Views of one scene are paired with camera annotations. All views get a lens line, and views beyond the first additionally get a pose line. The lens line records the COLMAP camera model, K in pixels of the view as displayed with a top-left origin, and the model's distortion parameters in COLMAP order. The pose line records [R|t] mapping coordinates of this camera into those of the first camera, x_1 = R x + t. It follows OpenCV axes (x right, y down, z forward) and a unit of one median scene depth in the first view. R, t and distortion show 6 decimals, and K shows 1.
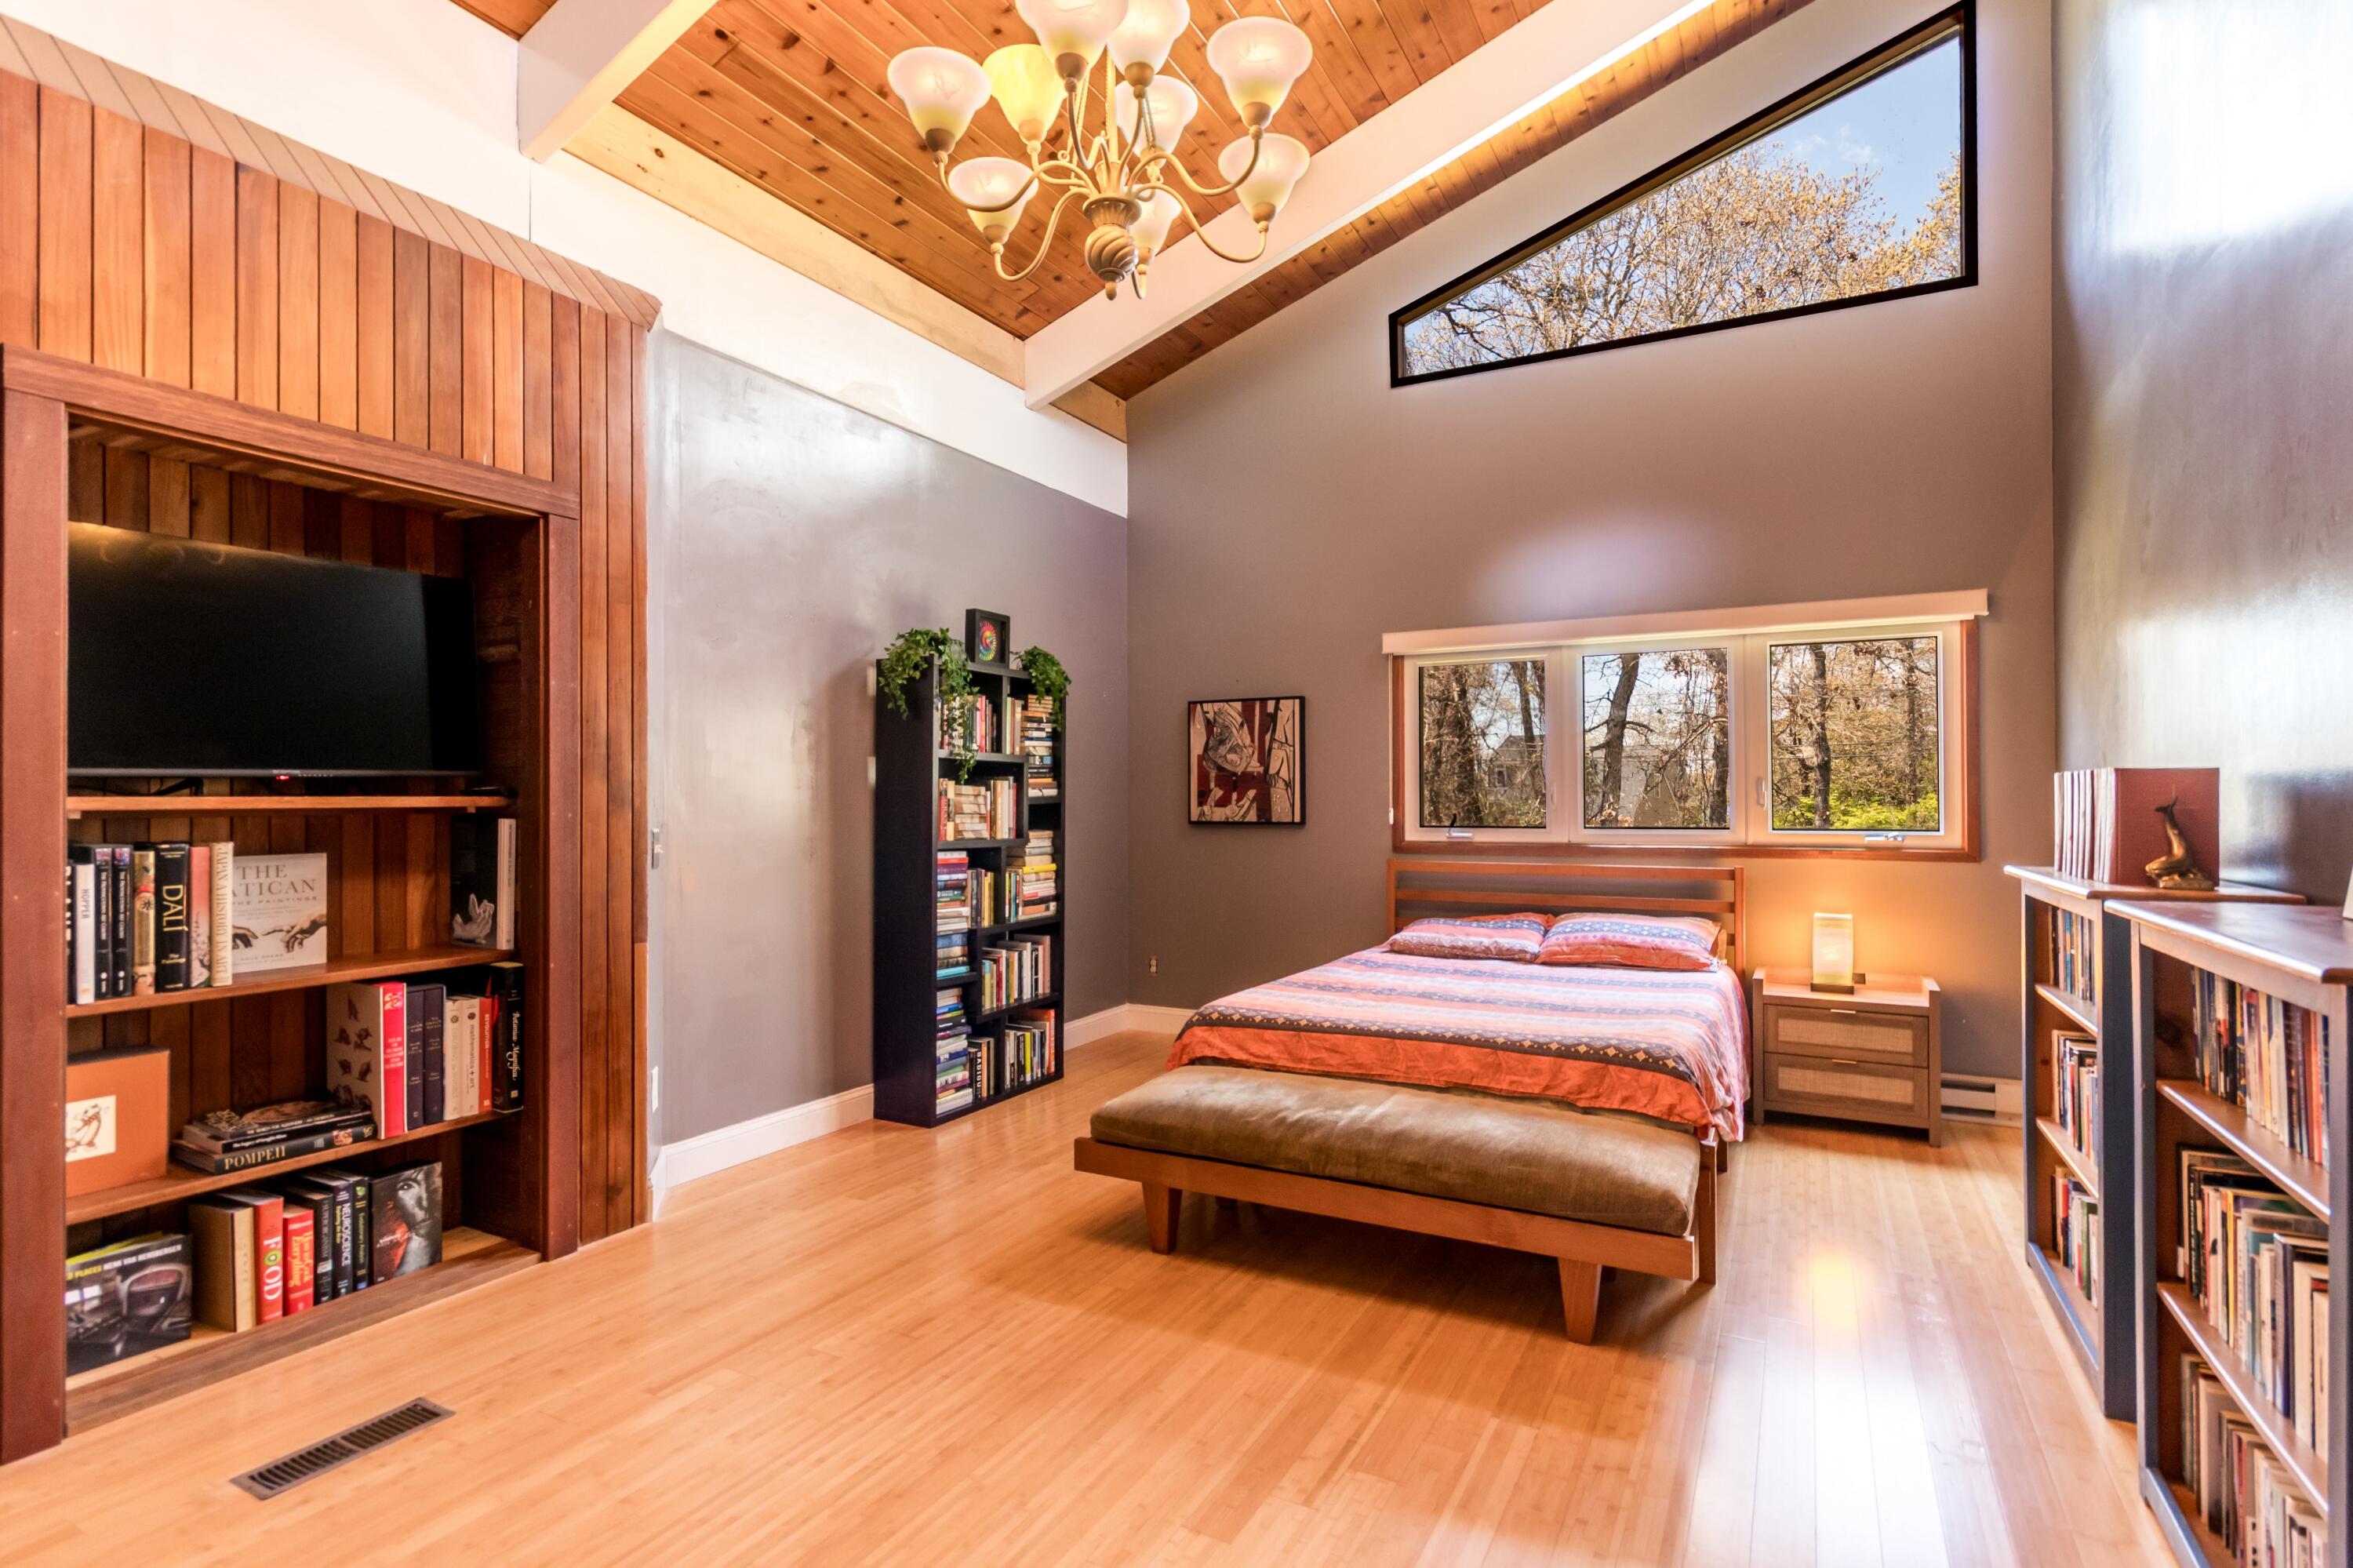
lens RADIAL K [[1149.3, 0, 1163.6], [0, 1149.3, 788.8], [0, 0, 1]] dist [-0.000409, 0.001978]
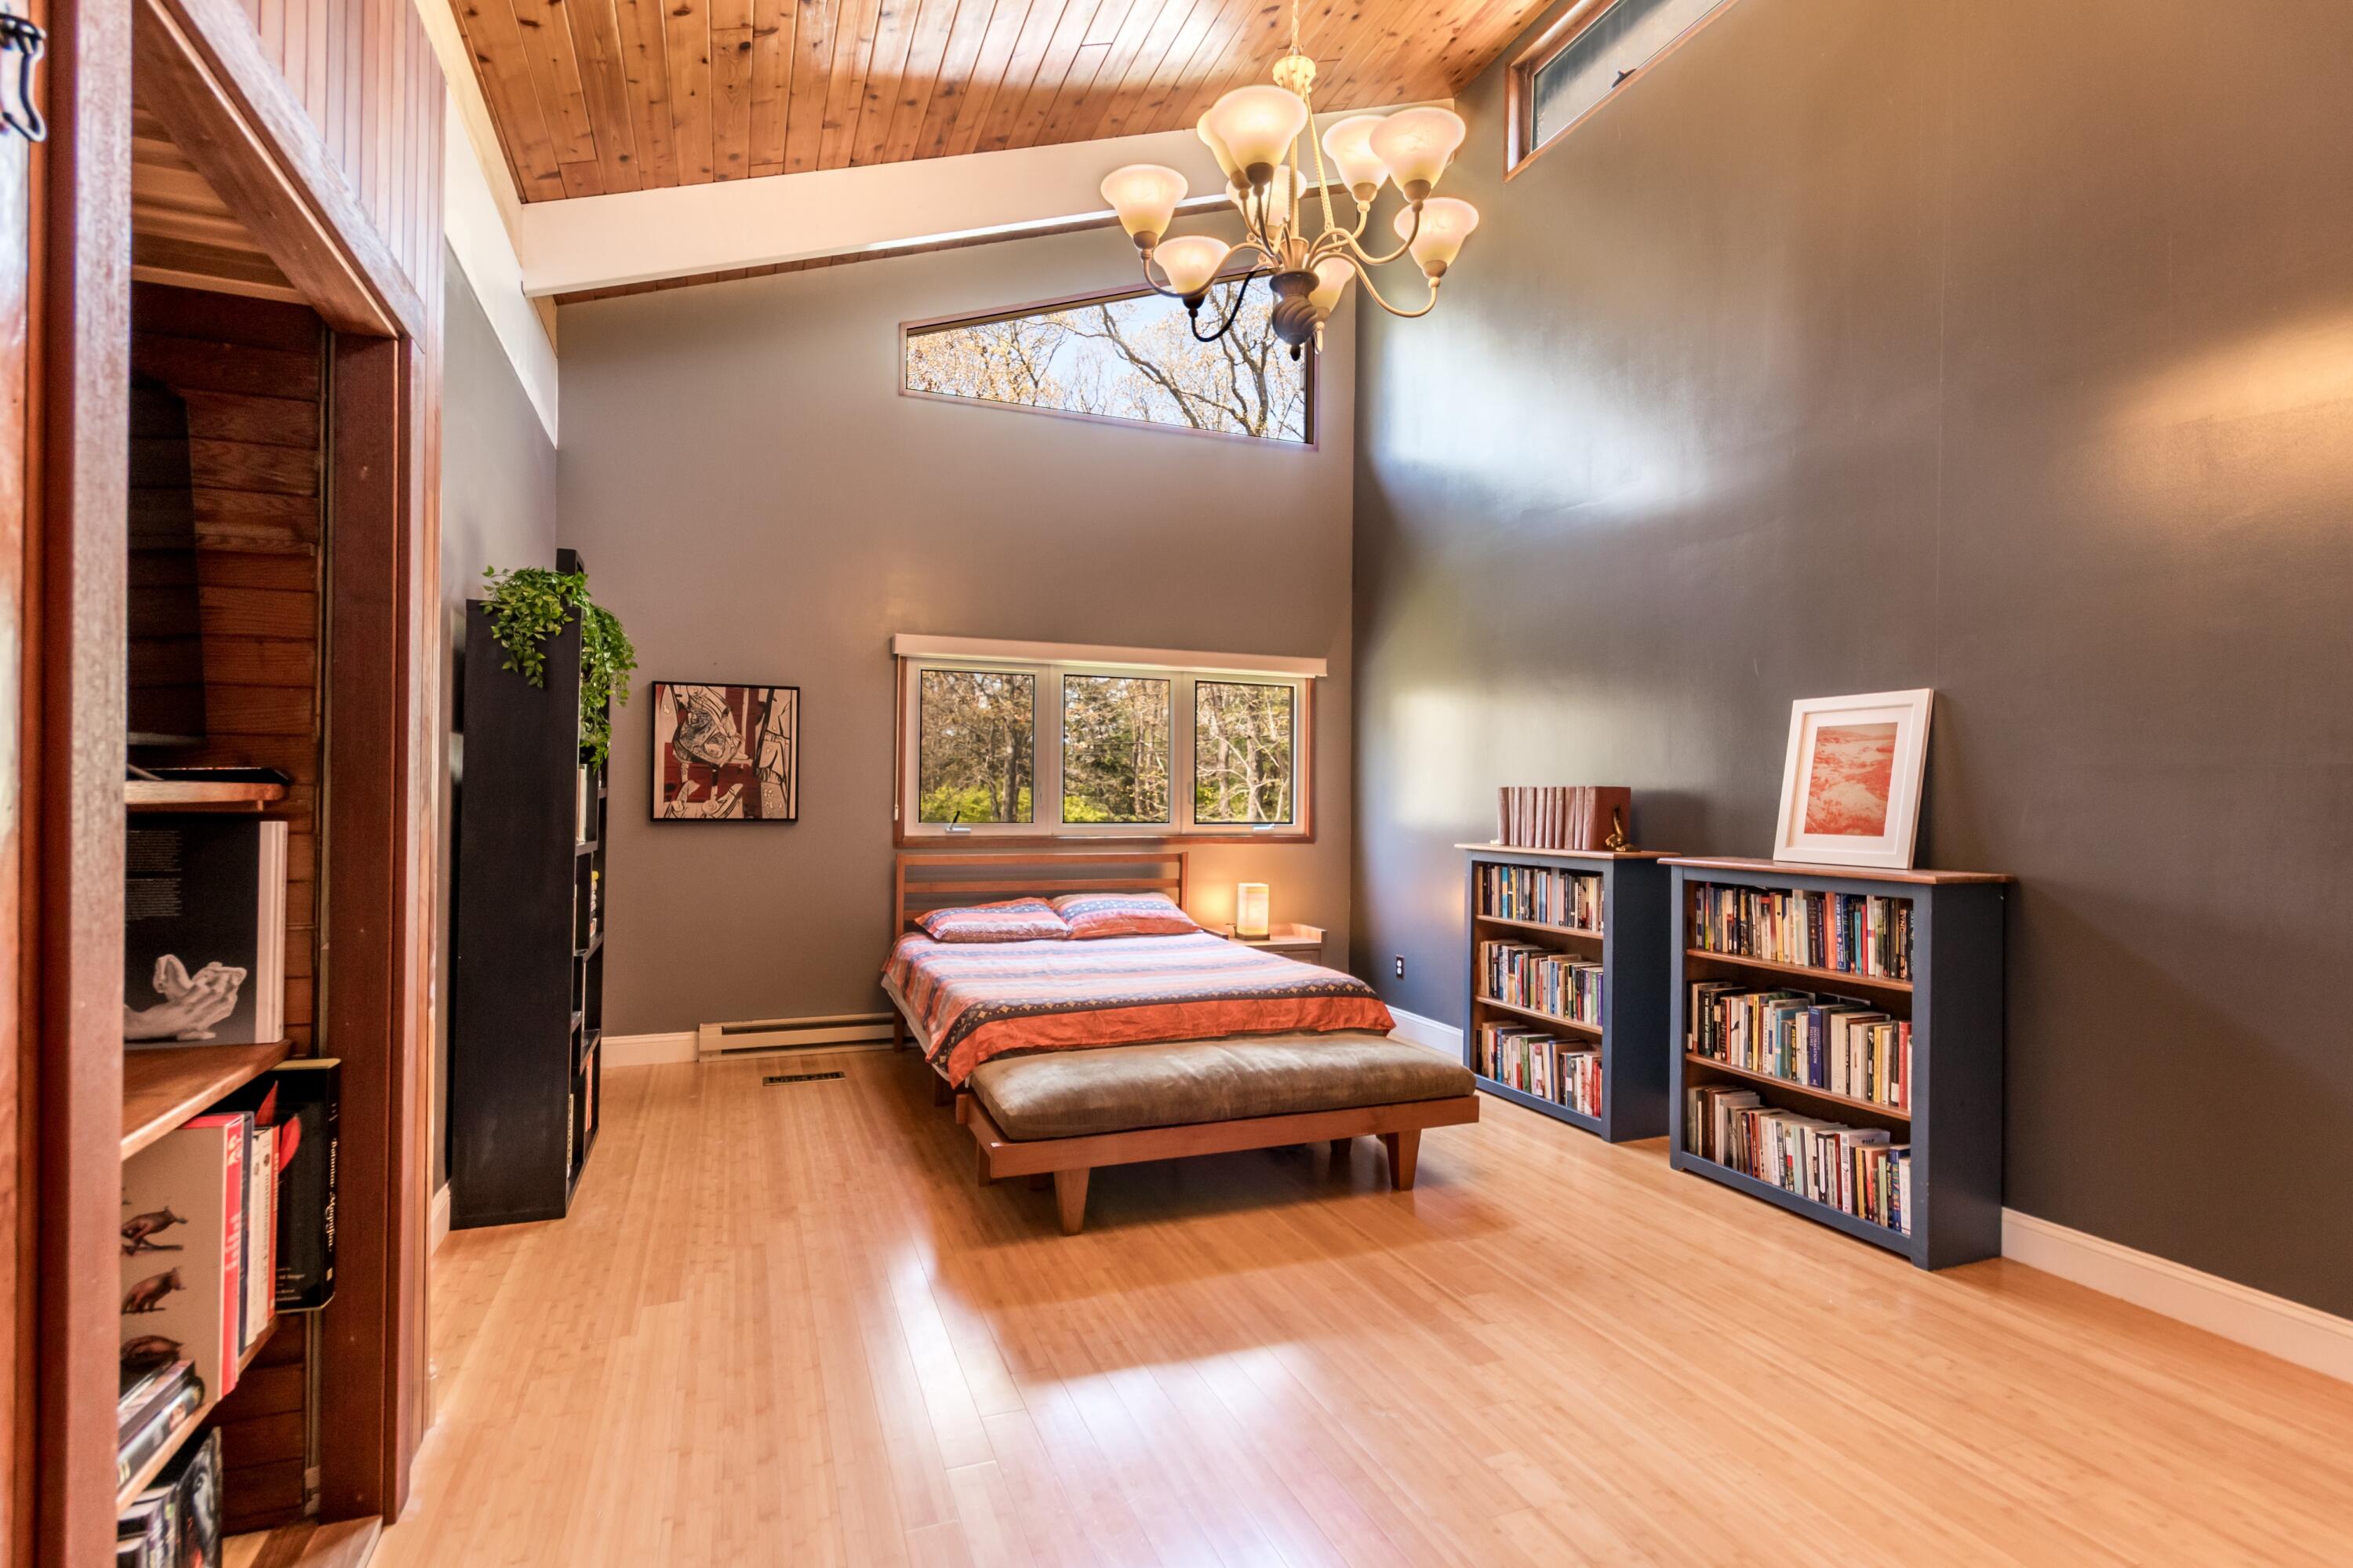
lens RADIAL K [[1149.3, 0, 1162.8], [0, 1149.3, 790.5], [0, 0, 1]] dist [-0.000409, 0.001978]
pose [[0.644242, 0.012645, 0.764717, -0.515067], [-0.017732, 0.999842, -0.001594, 0.002020], [-0.764616, -0.012533, 0.644364, 0.188692]]
